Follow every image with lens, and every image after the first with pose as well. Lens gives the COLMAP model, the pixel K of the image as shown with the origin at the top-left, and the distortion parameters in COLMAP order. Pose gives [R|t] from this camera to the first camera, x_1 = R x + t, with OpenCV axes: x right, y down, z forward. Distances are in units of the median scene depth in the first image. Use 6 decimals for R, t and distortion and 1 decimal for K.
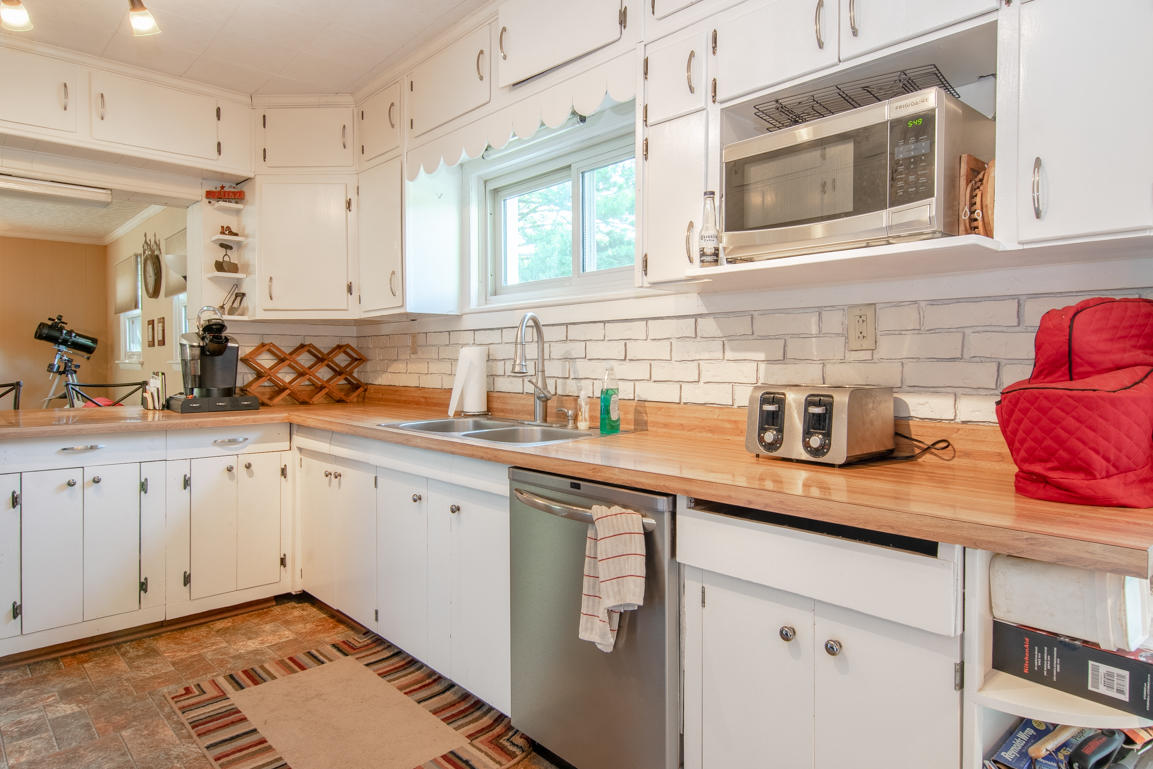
lens RADIAL K [[693.4, 0, 576.5], [0, 693.4, 363.8], [0, 0, 1]] dist [0.026758, -0.000179]
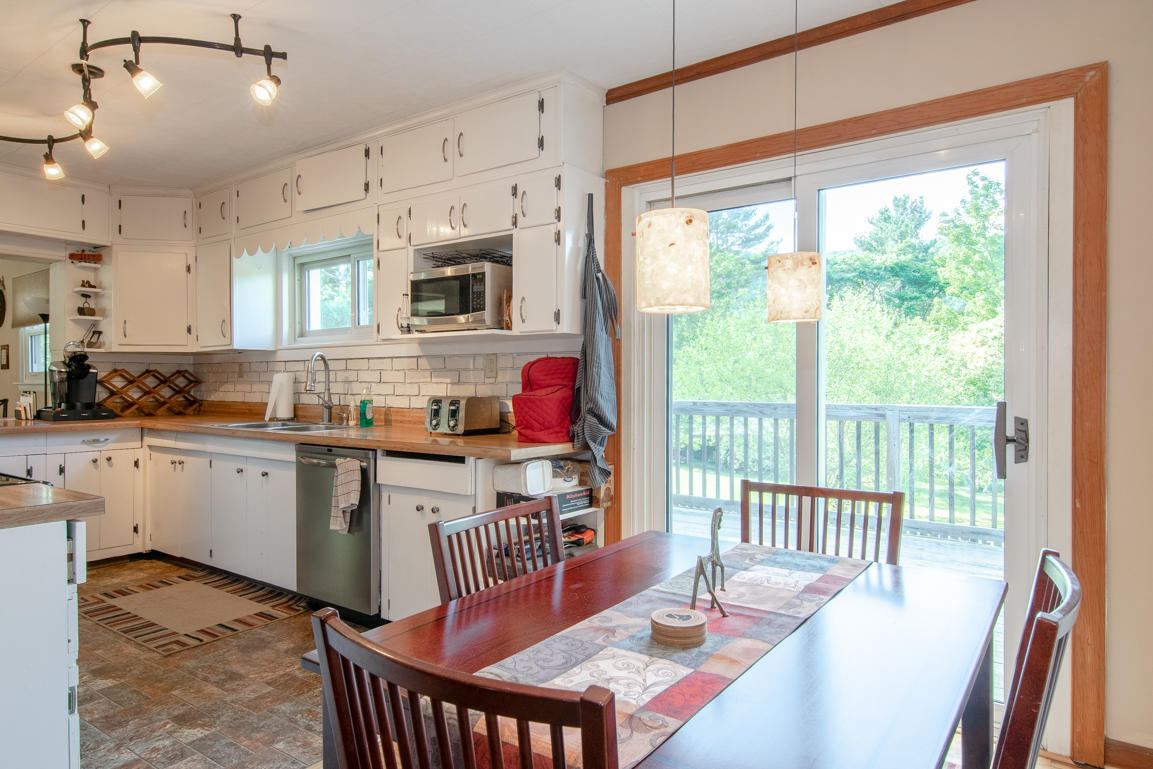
lens RADIAL K [[698.7, 0, 576.5], [0, 698.7, 384.5], [0, 0, 1]] dist [0.023969, -0.003301]
pose [[0.978977, 0.001322, 0.203966, 0.155210], [-0.000845, 0.999997, -0.002423, 0.002137], [-0.203969, 0.002200, 0.978975, -0.575735]]
